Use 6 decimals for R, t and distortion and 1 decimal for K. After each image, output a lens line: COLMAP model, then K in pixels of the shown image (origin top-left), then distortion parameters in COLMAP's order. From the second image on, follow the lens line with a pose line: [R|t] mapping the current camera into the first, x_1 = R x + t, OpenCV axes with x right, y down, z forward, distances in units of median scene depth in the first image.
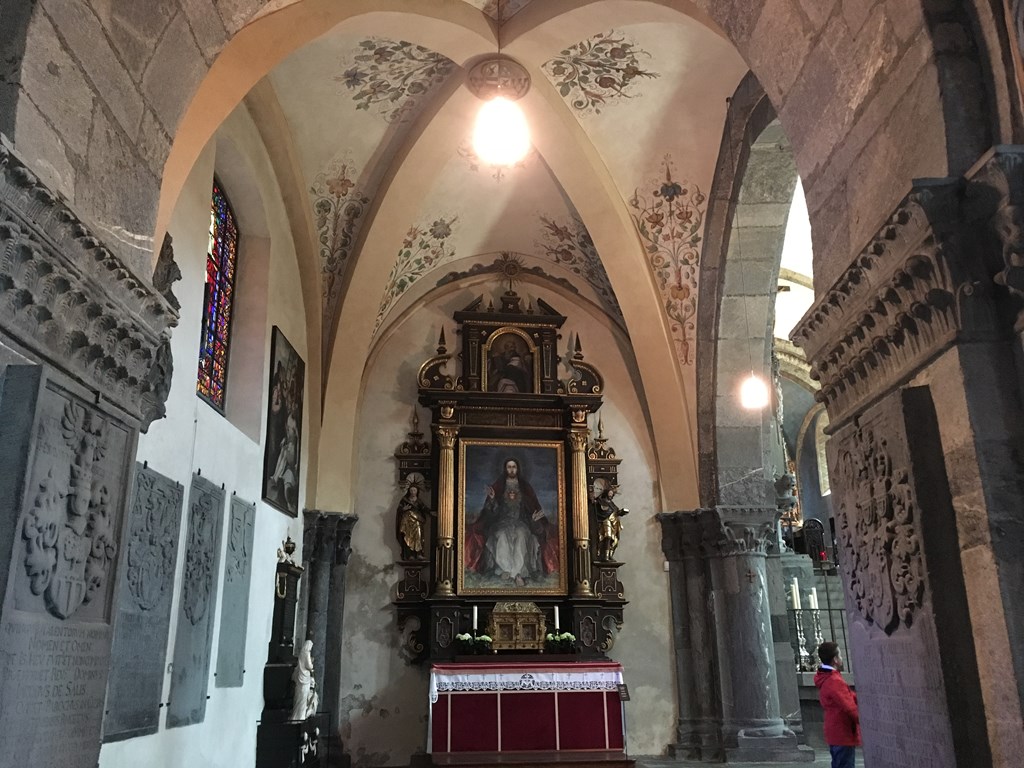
lens RADIAL K [[869.8, 0, 515.4], [0, 869.8, 384.4], [0, 0, 1]] dist [0.081473, -0.110202]
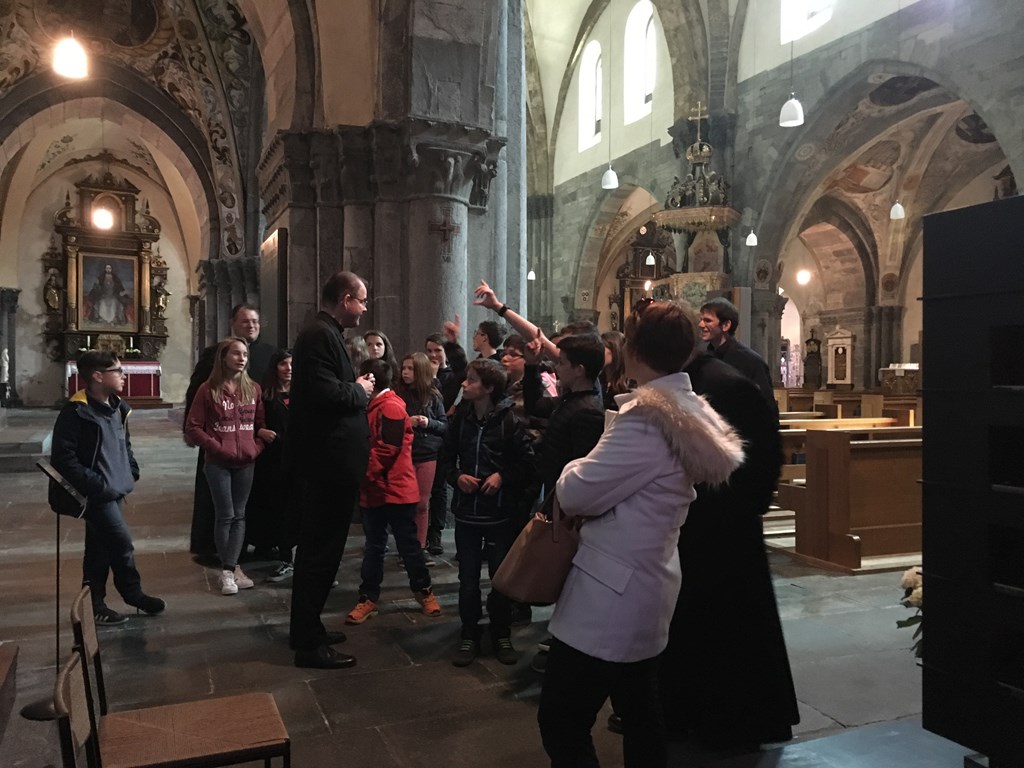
lens RADIAL K [[869.8, 0, 507.4], [0, 869.8, 383.4], [0, 0, 1]] dist [0.081473, -0.110202]
pose [[0.912613, 0.011714, 0.408657, 0.008018], [-0.135729, 0.951575, 0.275832, -0.334428], [-0.385637, -0.307194, 0.870009, -1.180587]]
